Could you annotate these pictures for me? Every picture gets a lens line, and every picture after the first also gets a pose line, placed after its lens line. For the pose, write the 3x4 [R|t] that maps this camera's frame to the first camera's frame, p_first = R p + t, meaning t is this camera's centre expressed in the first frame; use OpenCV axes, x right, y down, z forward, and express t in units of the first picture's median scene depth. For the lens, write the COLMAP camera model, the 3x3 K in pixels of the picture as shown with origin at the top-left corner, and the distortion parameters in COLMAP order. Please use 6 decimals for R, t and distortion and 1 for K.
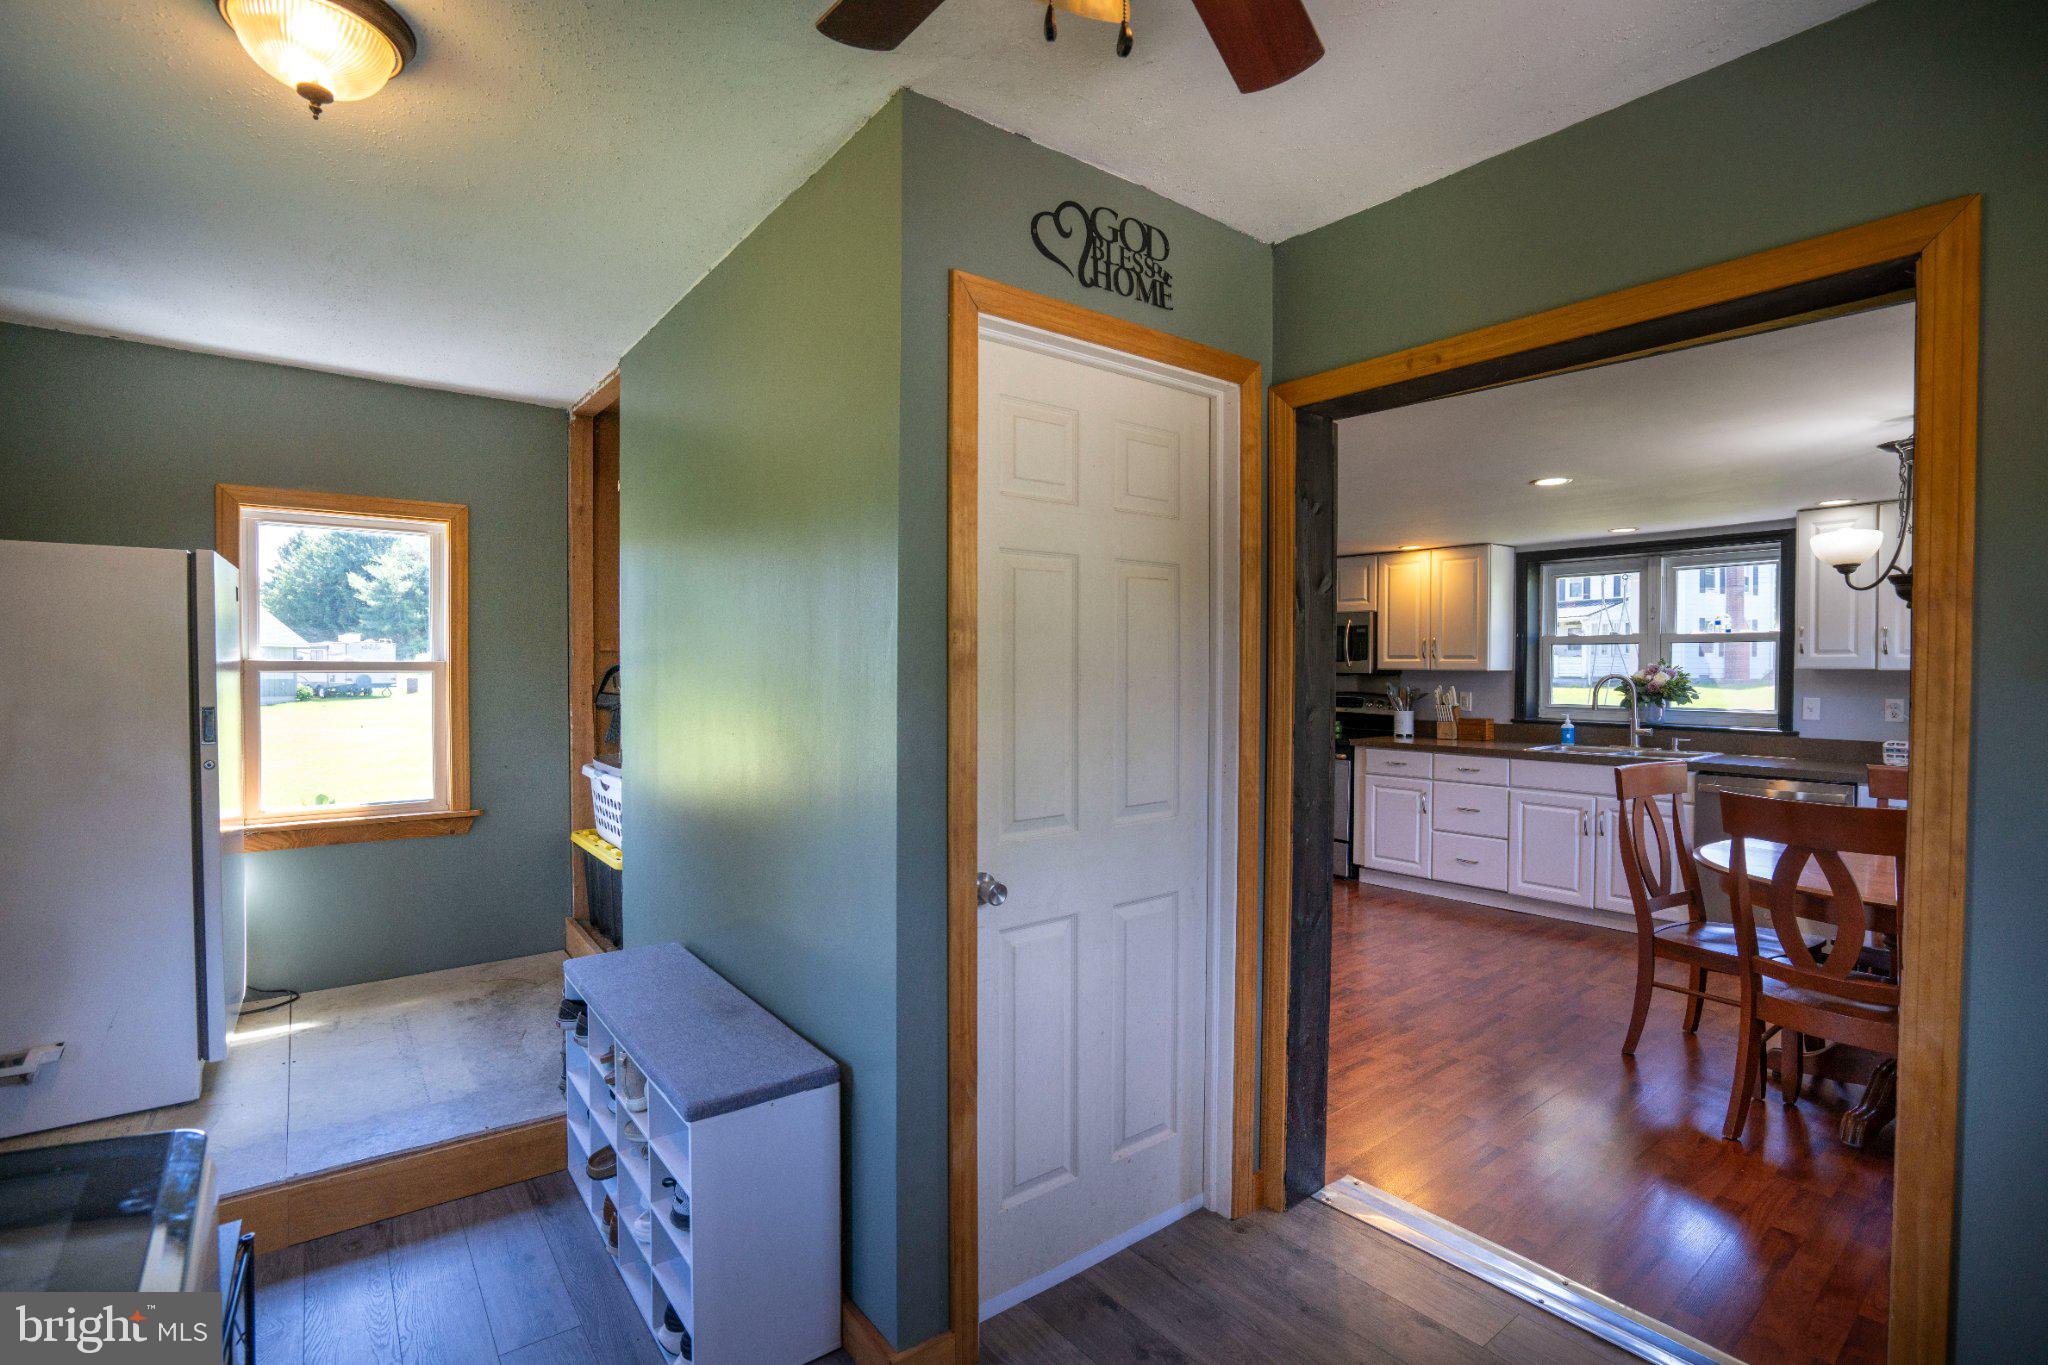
lens RADIAL K [[951.5, 0, 1021.2], [0, 951.5, 688.9], [0, 0, 1]] dist [-0.063980, 0.029413]
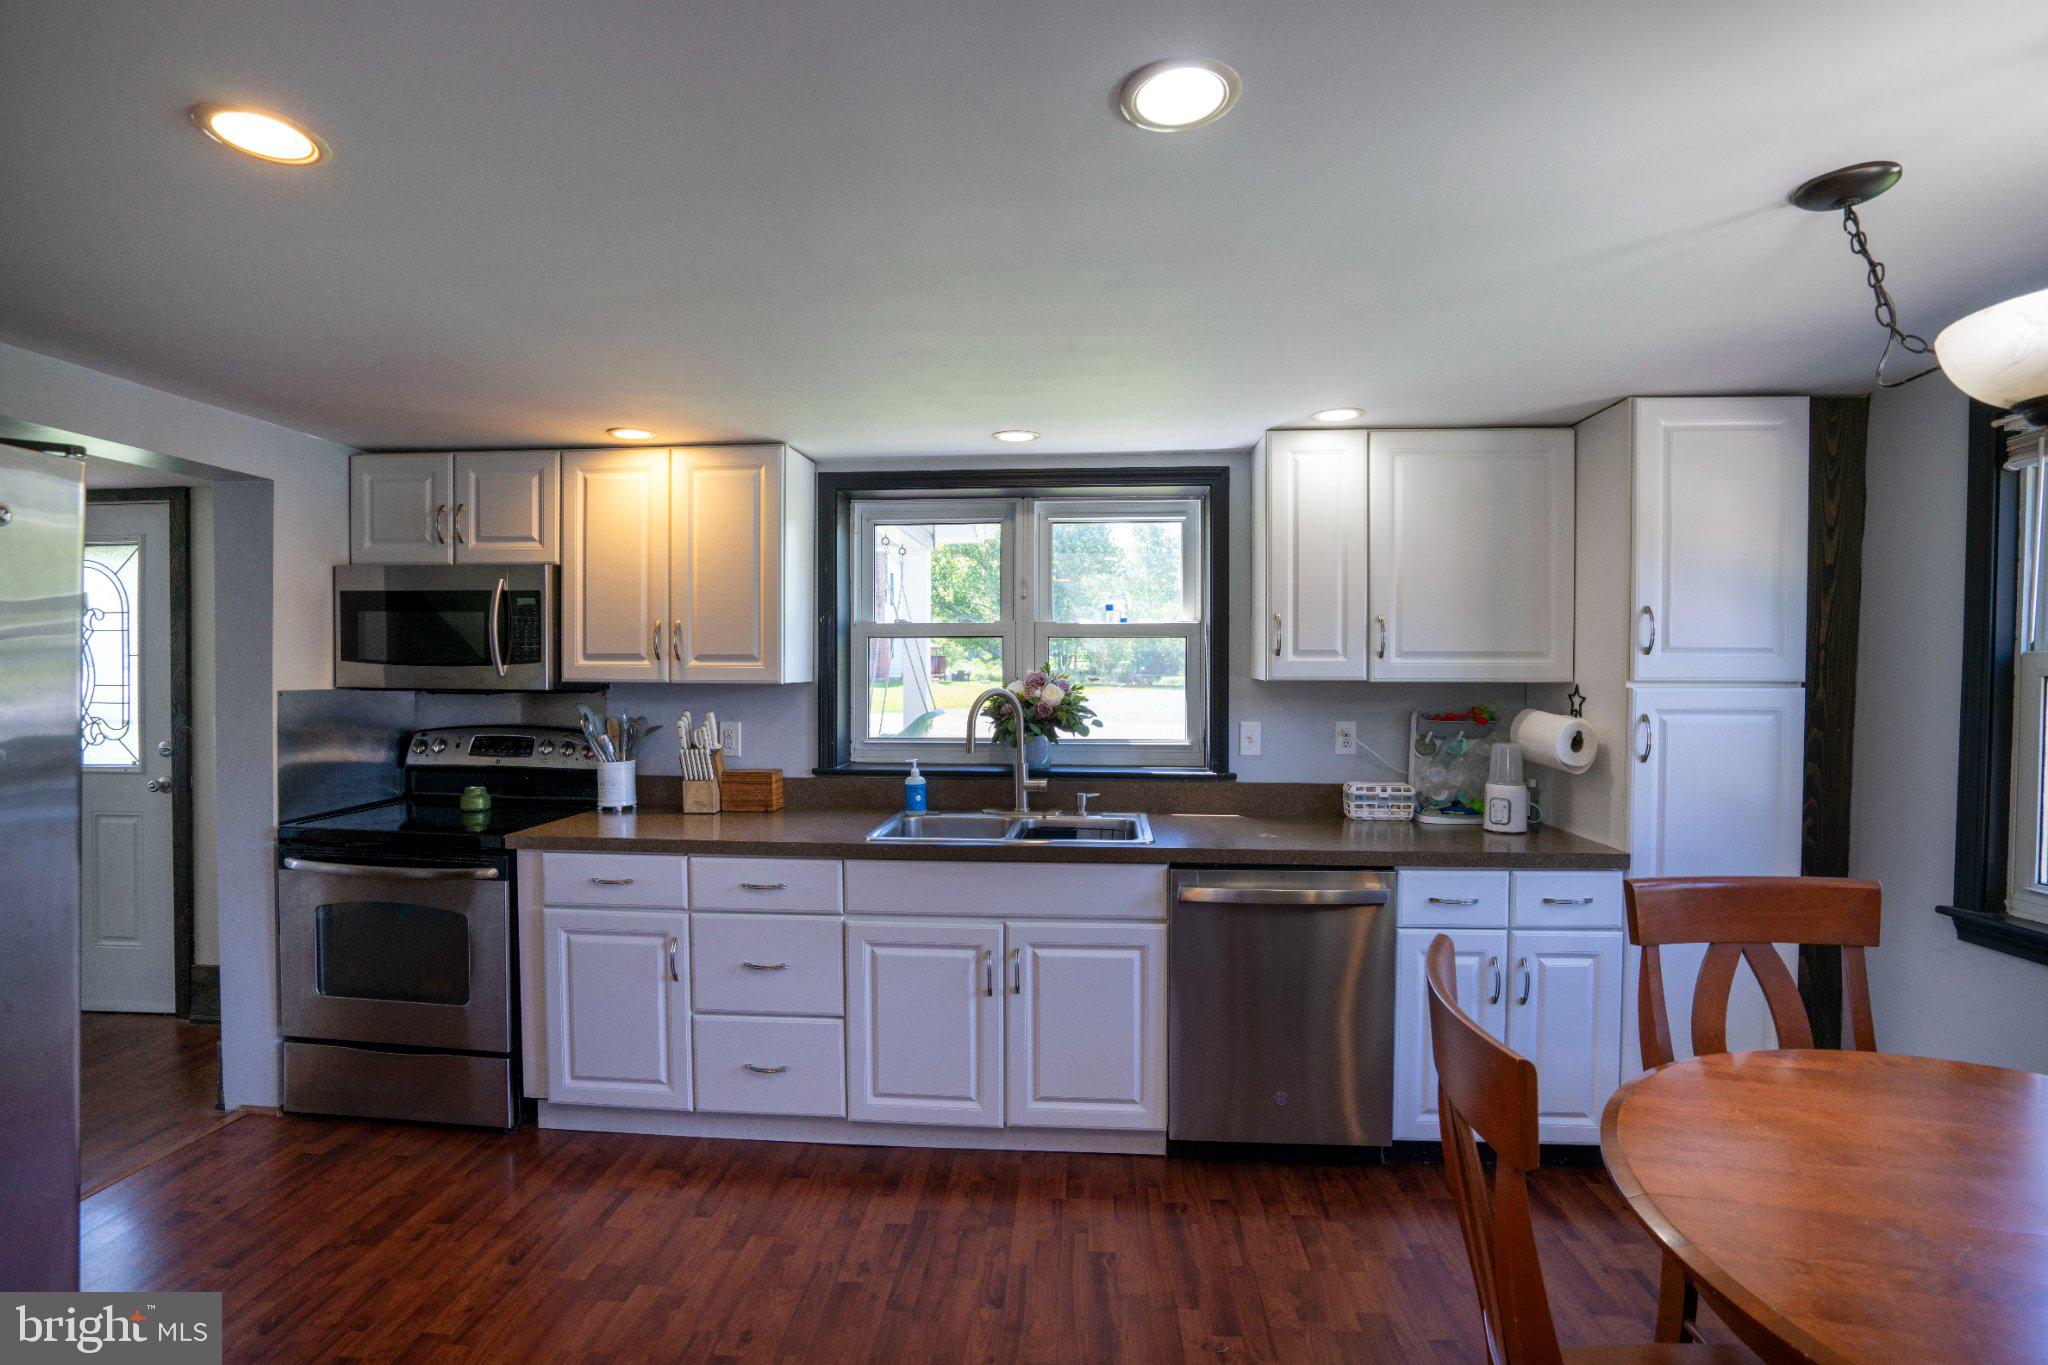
lens RADIAL K [[951.5, 0, 1021.2], [0, 951.5, 688.9], [0, 0, 1]] dist [-0.063980, 0.029413]
pose [[0.677310, -0.016114, 0.735521, 0.190139], [0.016553, 0.999841, 0.006661, -0.017330], [-0.735511, 0.007663, 0.677469, 0.521843]]
